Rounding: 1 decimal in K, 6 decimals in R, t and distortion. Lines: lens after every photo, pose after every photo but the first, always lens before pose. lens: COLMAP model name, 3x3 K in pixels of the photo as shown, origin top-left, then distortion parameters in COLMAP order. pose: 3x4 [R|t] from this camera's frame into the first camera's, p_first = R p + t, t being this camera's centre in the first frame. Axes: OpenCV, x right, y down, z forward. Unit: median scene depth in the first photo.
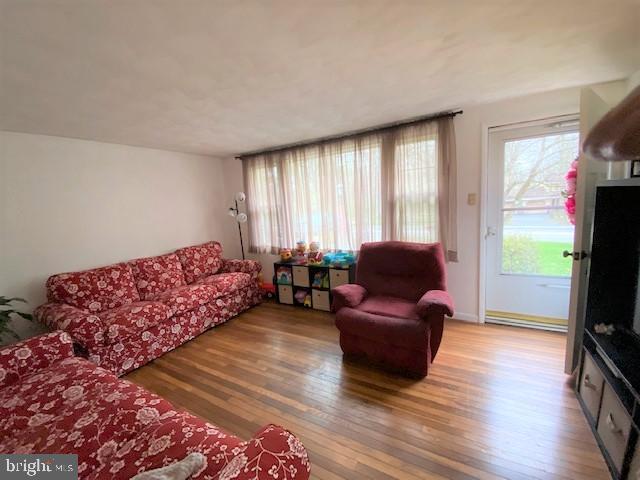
lens RADIAL K [[260.9, 0, 321.0], [0, 260.9, 240.2], [0, 0, 1]] dist [0.013677, -0.000267]
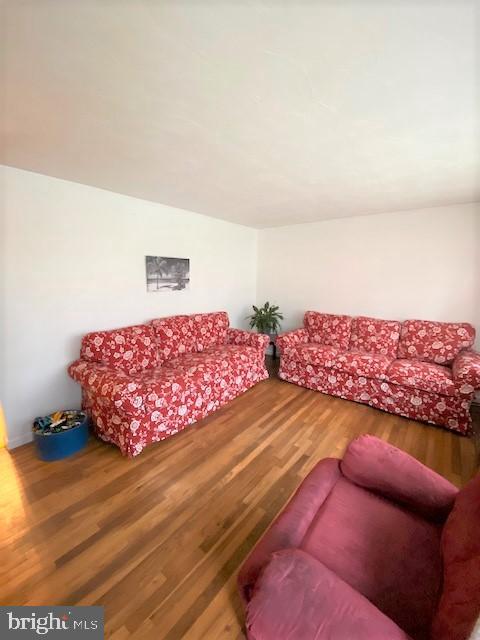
lens RADIAL K [[260.9, 0, 240.7], [0, 260.9, 320.0], [0, 0, 1]] dist [0.013677, -0.000267]
pose [[-0.158256, 0.237217, -0.958480, 0.504942], [-0.144903, 0.954623, 0.260188, -0.140515], [0.976708, 0.180063, -0.116701, 0.640001]]
